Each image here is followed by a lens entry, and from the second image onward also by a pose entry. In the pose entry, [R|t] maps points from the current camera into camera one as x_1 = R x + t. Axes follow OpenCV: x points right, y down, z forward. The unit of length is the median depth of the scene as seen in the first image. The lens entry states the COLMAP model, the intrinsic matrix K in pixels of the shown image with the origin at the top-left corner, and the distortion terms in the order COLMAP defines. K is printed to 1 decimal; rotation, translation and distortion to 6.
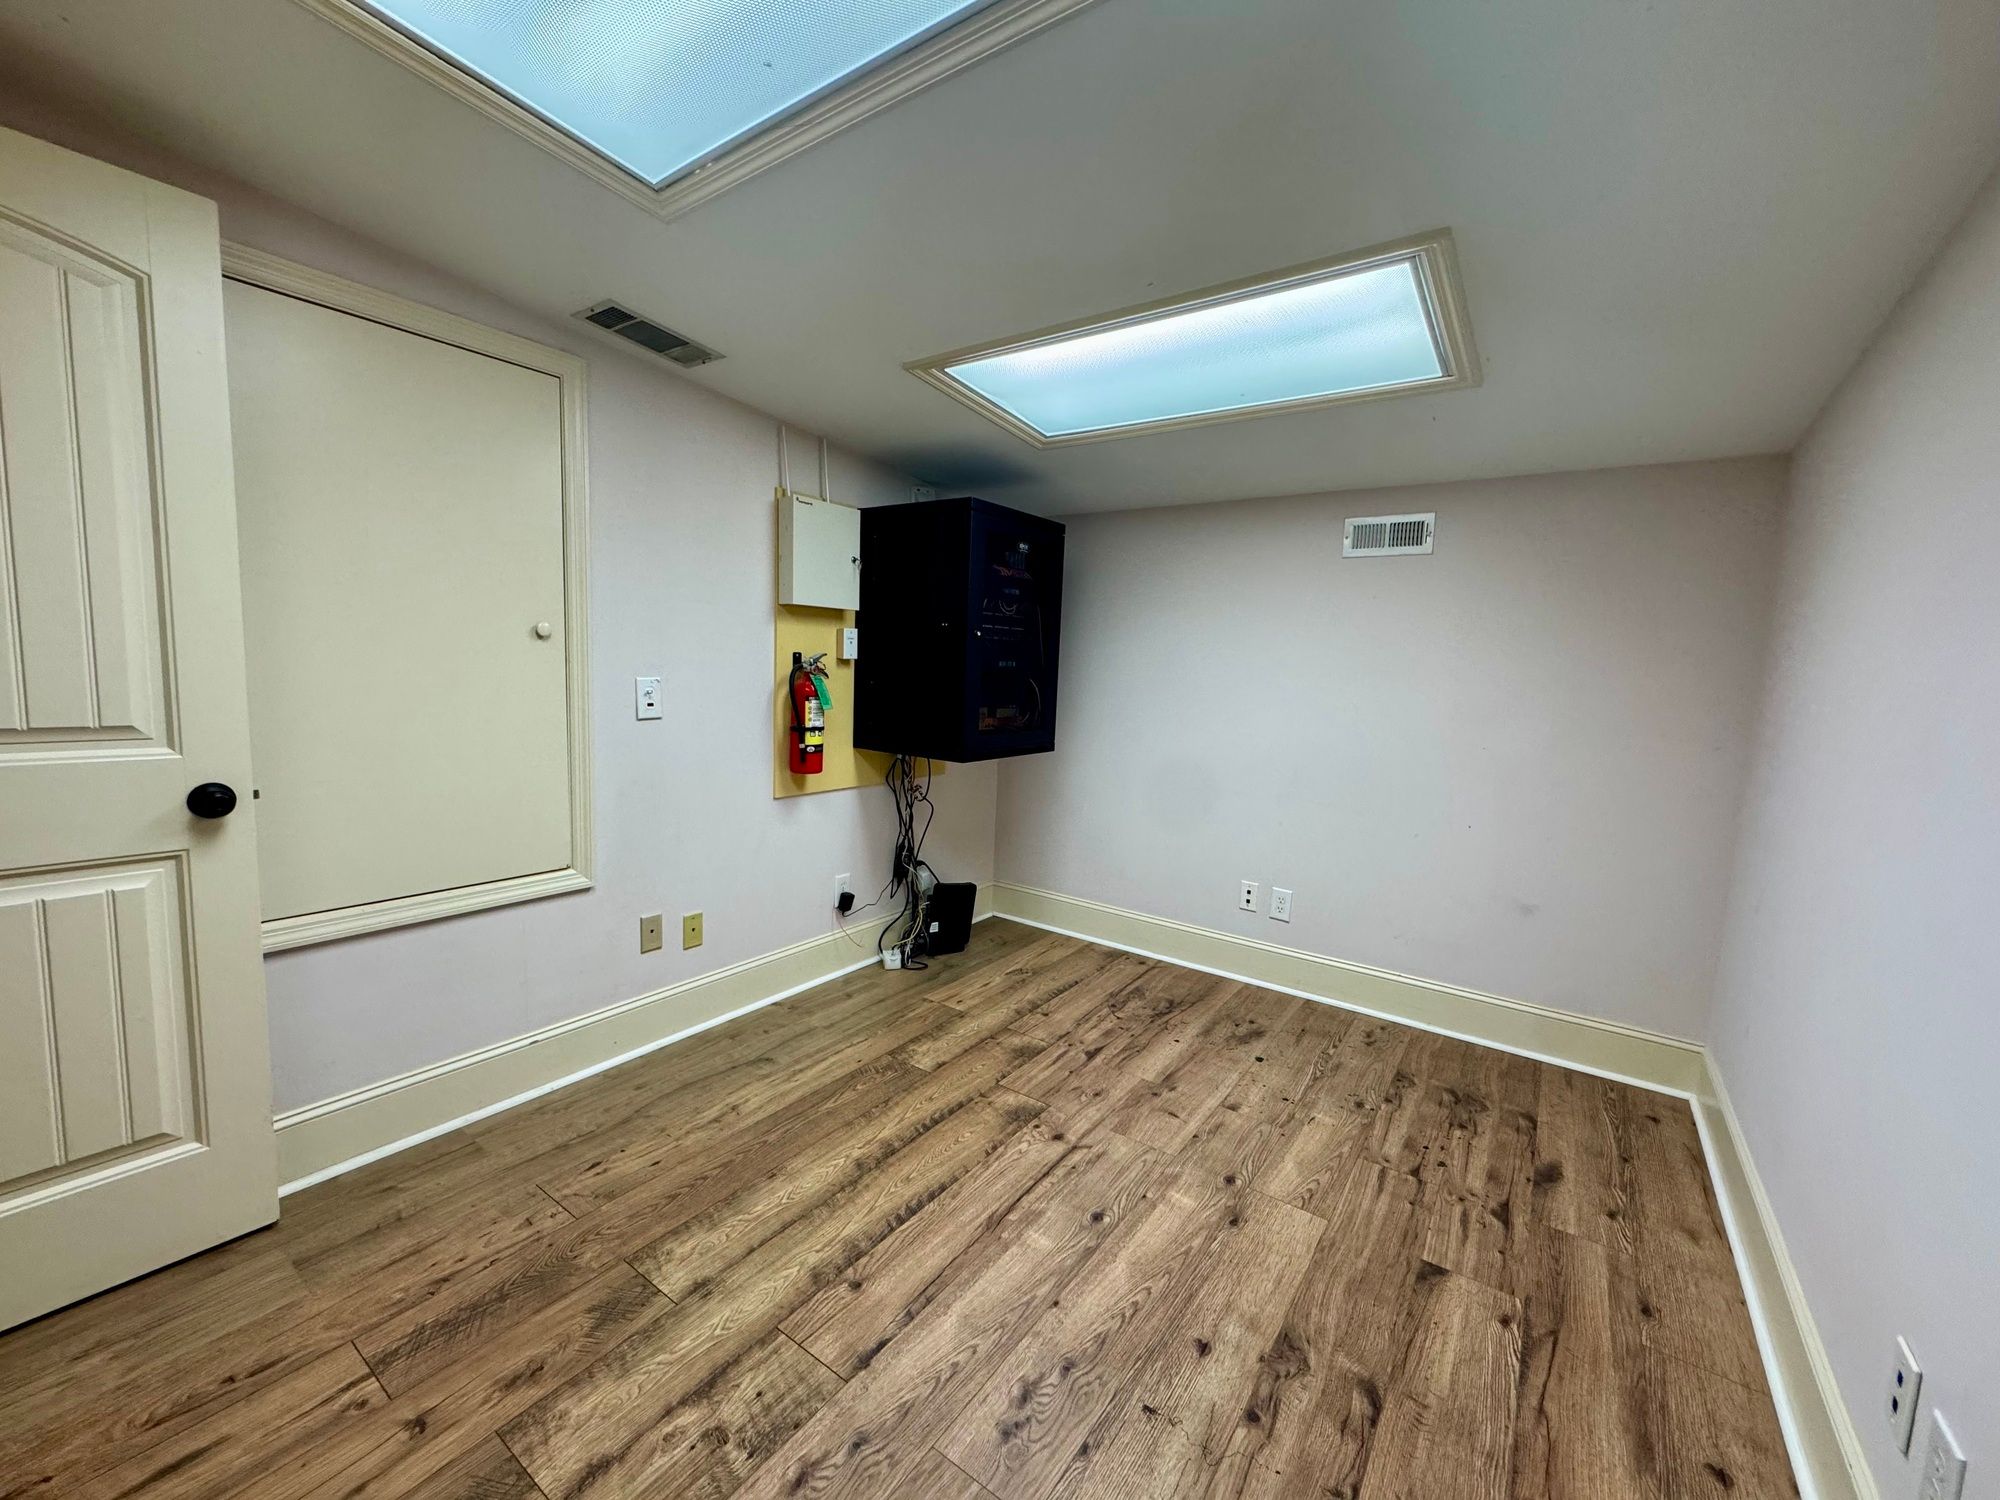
lens RADIAL K [[799.2, 0, 998.1], [0, 799.2, 755.9], [0, 0, 1]] dist [-0.001292, 0.000026]
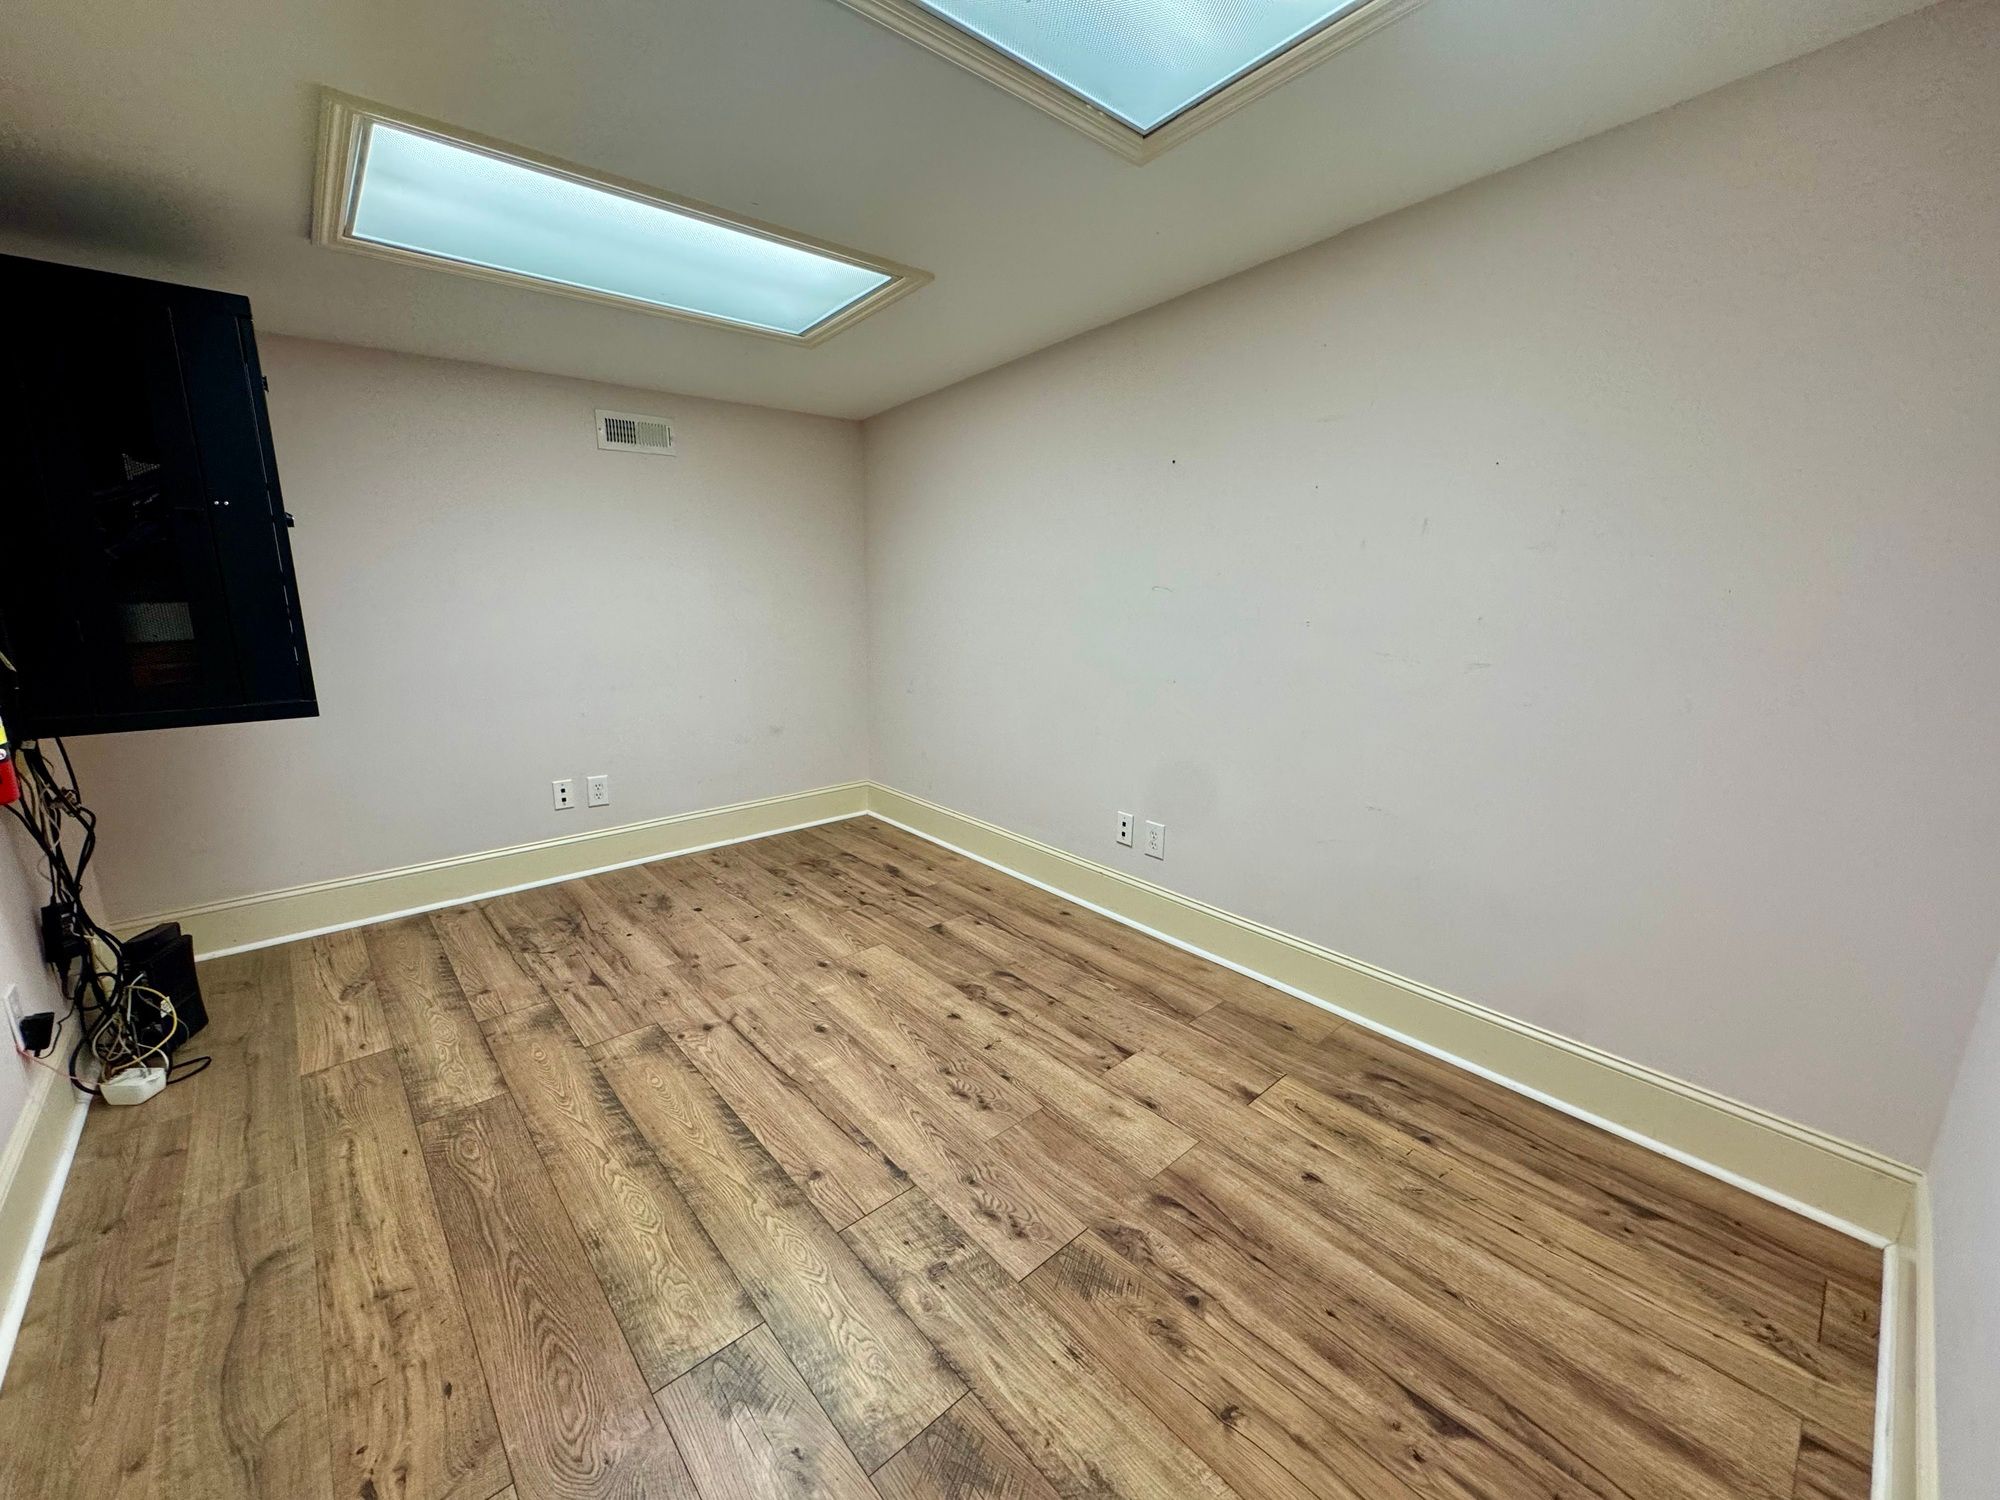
lens RADIAL K [[799.2, 0, 998.1], [0, 799.2, 755.9], [0, 0, 1]] dist [-0.001292, 0.000026]
pose [[0.219652, -0.259773, 0.940357, -0.723525], [0.105530, 0.964568, 0.241811, -0.079073], [-0.969854, 0.046122, 0.239283, 0.357652]]
